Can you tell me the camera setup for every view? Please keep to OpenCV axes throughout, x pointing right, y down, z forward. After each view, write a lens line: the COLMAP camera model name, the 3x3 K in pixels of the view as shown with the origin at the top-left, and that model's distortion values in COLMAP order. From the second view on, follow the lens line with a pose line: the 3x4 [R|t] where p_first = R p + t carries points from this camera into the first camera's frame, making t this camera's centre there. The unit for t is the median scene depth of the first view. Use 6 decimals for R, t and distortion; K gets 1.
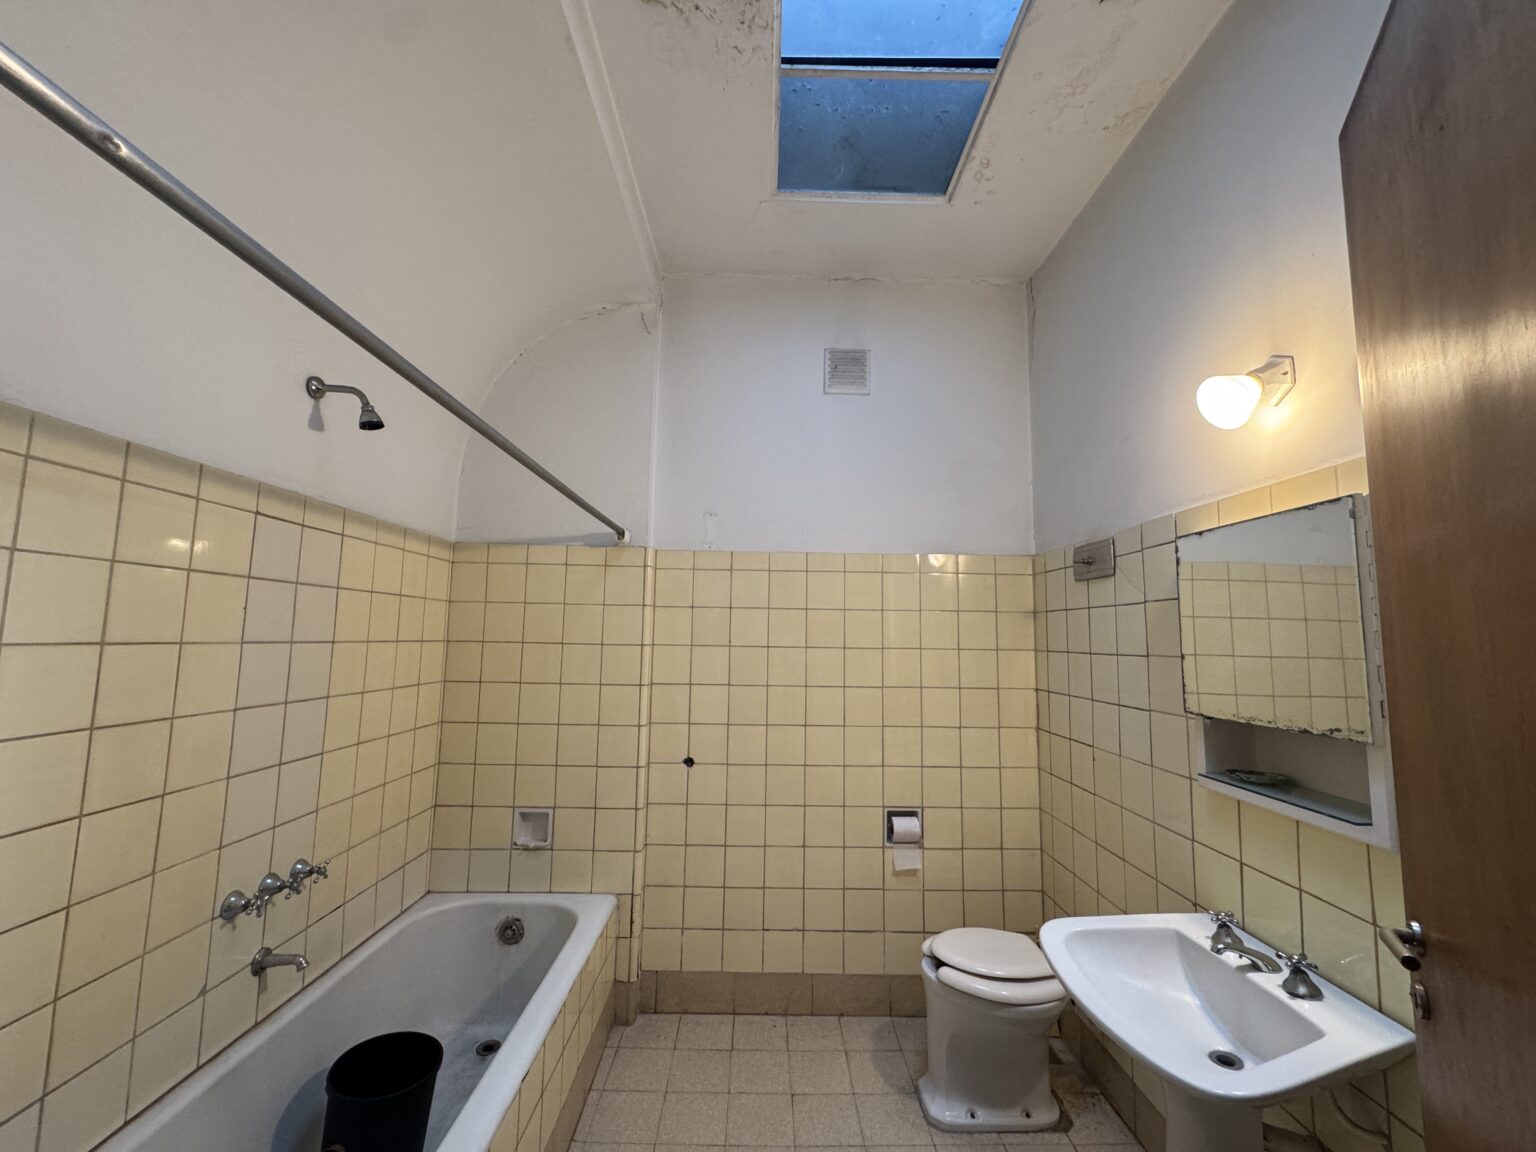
lens RADIAL K [[613.4, 0, 770.9], [0, 613.4, 572.3], [0, 0, 1]] dist [-0.001615, 0.000368]
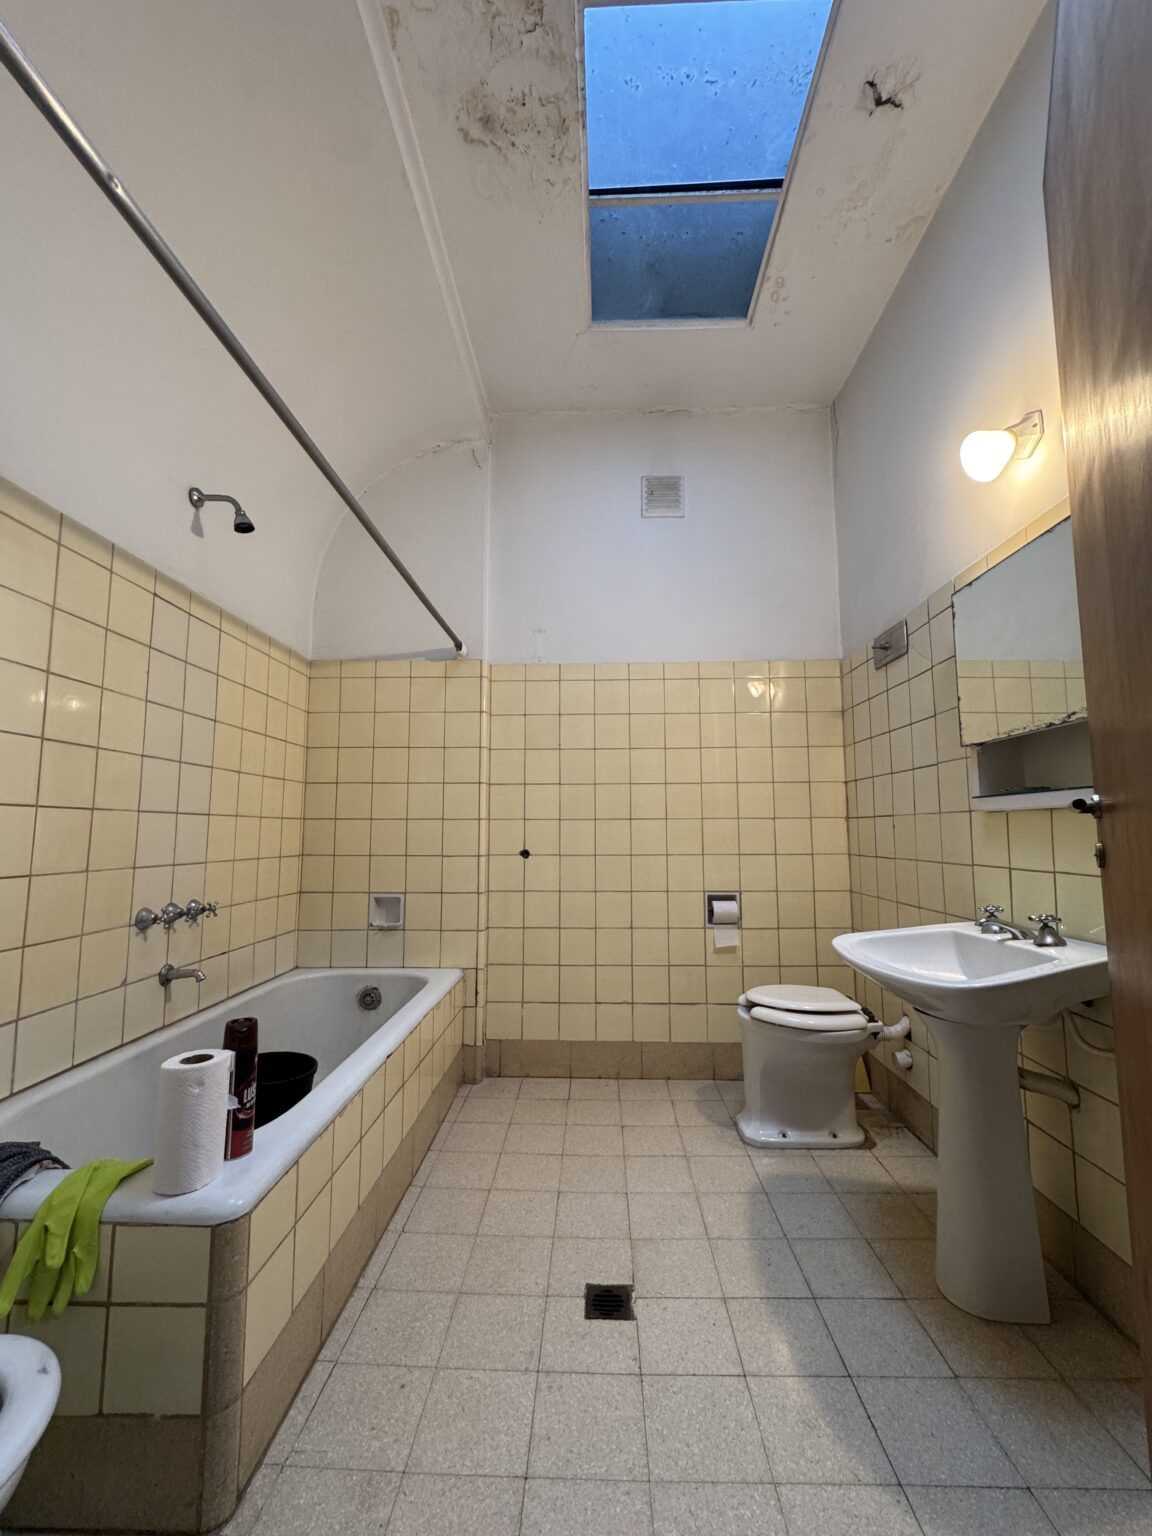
lens RADIAL K [[613.4, 0, 582.5], [0, 613.4, 768.9], [0, 0, 1]] dist [-0.001615, 0.000368]
pose [[0.998837, -0.022668, -0.042544, 0.024398], [0.022820, 0.999735, 0.003090, 0.193501], [0.042463, -0.004057, 0.999090, -0.115060]]
